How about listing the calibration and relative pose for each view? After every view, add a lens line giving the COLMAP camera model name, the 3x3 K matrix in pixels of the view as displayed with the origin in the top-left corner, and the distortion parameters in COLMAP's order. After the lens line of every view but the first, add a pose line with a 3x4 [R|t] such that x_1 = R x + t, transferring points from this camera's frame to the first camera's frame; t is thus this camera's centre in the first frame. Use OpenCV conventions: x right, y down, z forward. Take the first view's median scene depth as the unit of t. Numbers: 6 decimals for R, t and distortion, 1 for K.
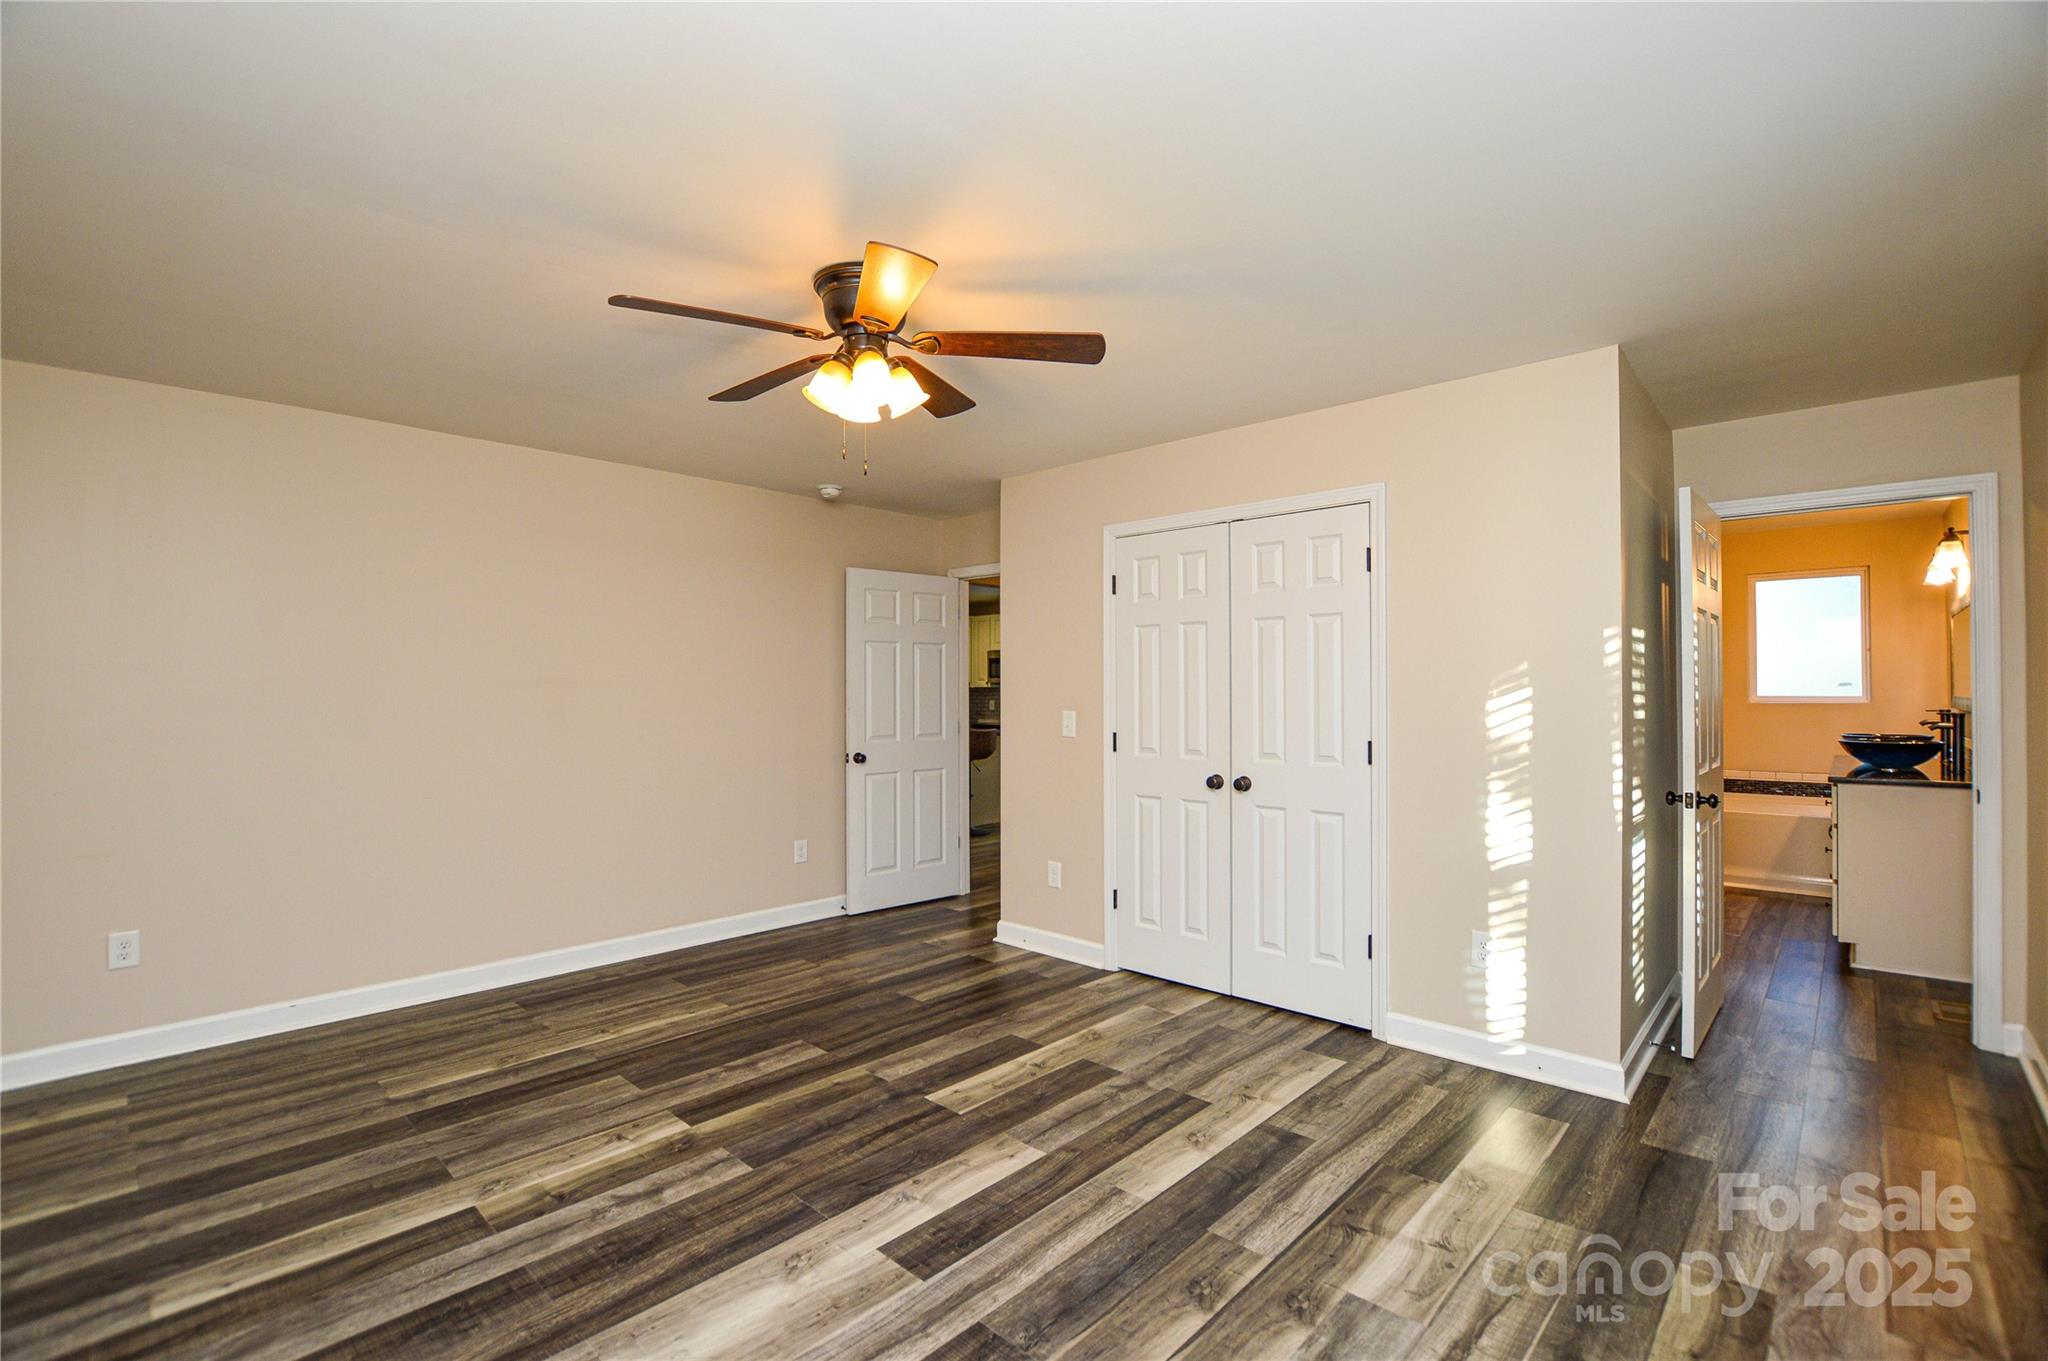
lens RADIAL K [[920.2, 0, 1015.7], [0, 920.2, 682.0], [0, 0, 1]] dist [-0.027861, 0.000073]
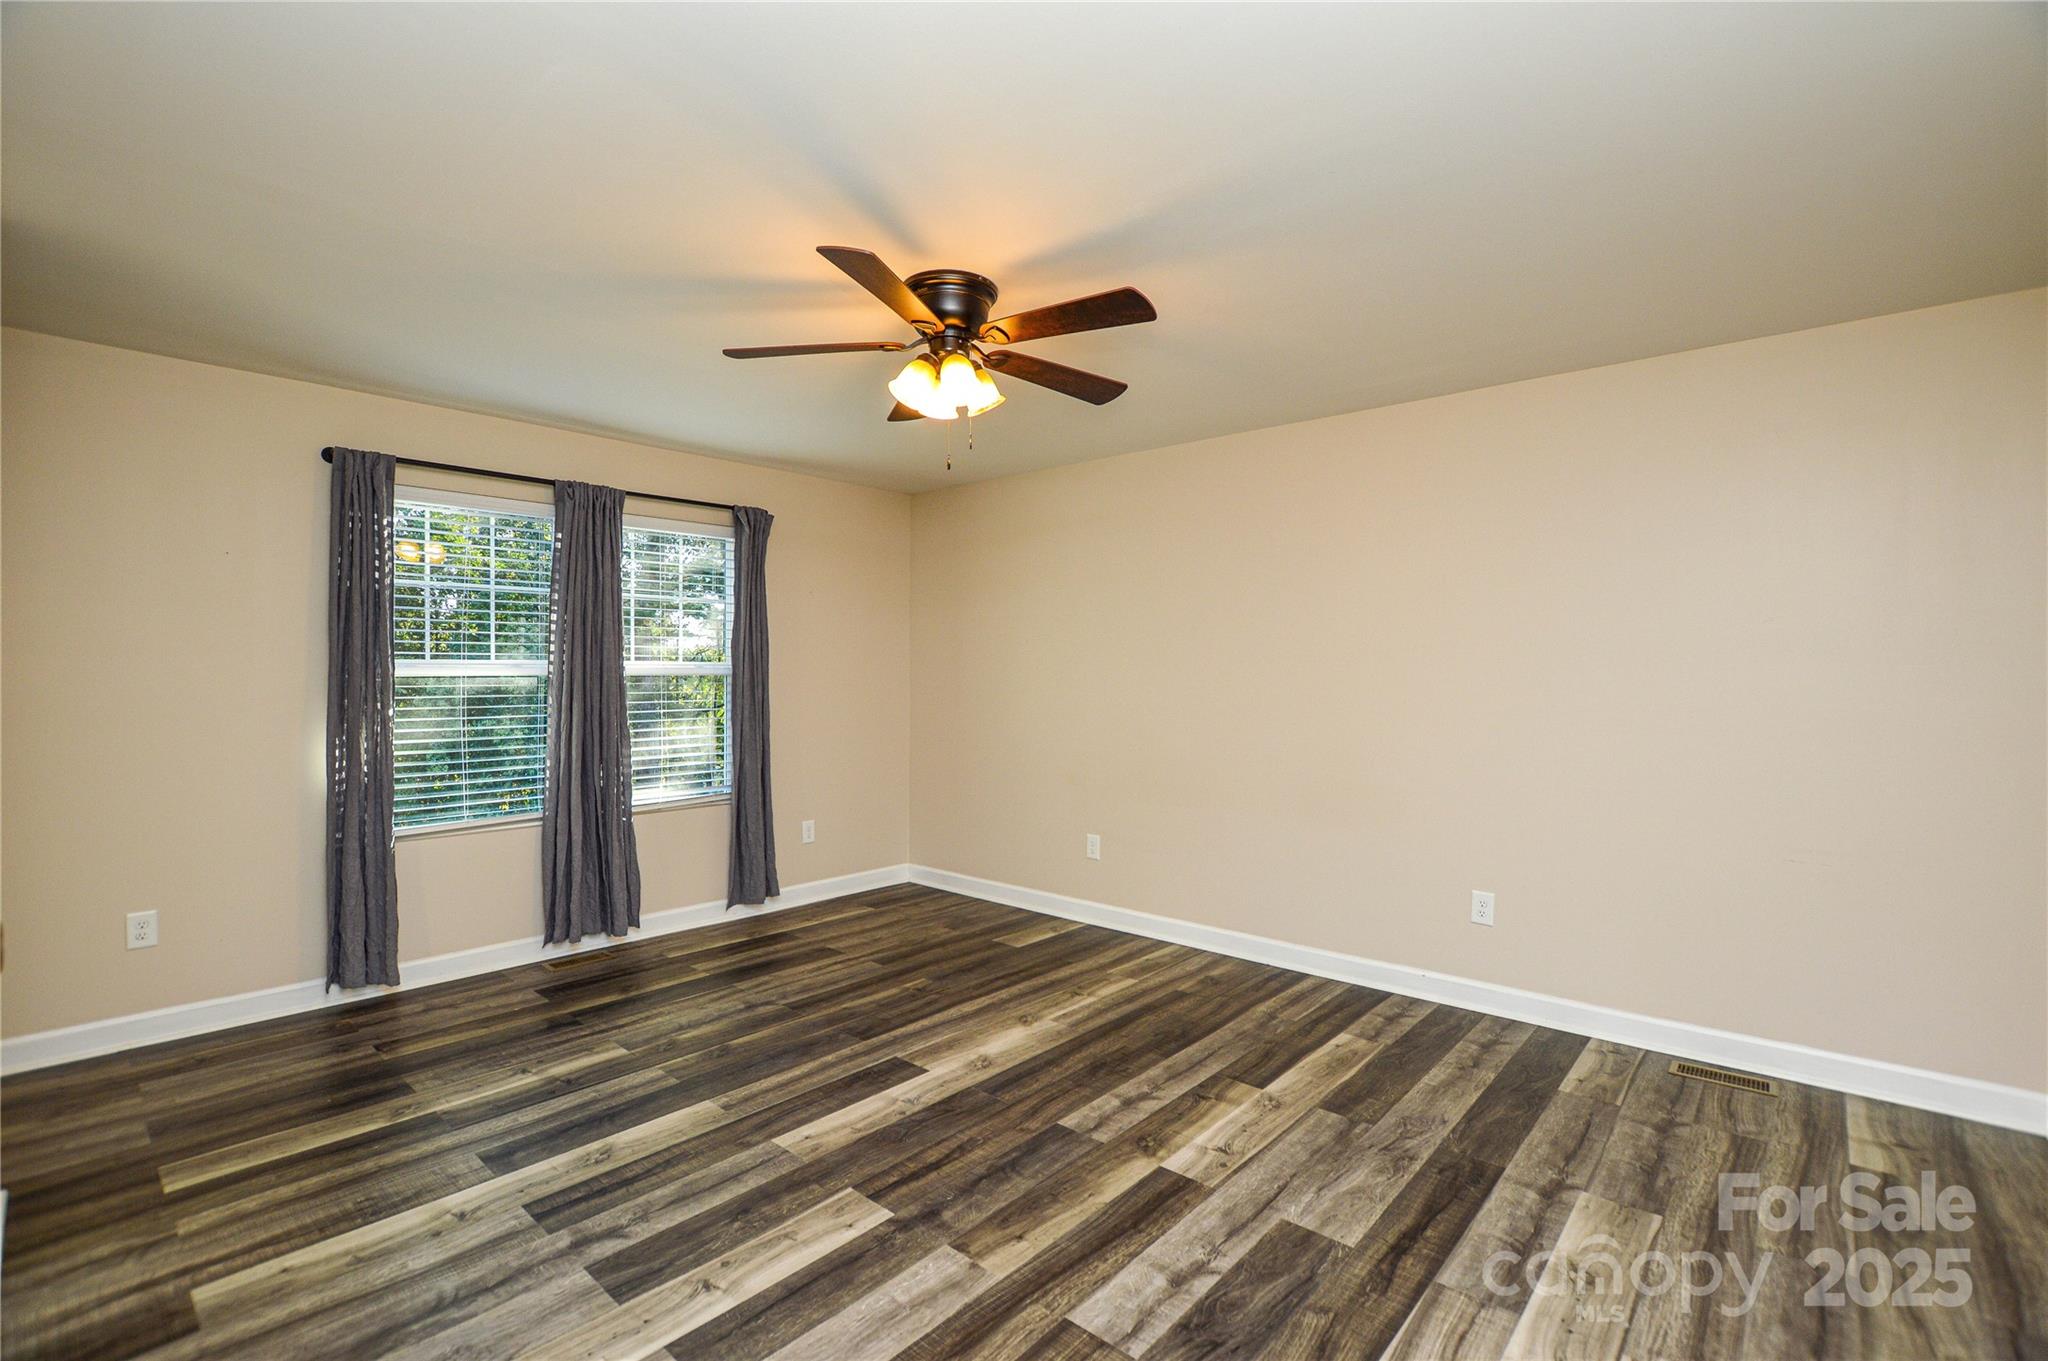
lens RADIAL K [[920.2, 0, 1015.7], [0, 920.2, 682.0], [0, 0, 1]] dist [-0.027861, 0.000073]
pose [[-0.999639, 0.000483, -0.026855, -0.200246], [0.000440, 0.999999, 0.001607, 0.018824], [0.026856, 0.001594, -0.999638, 1.950193]]
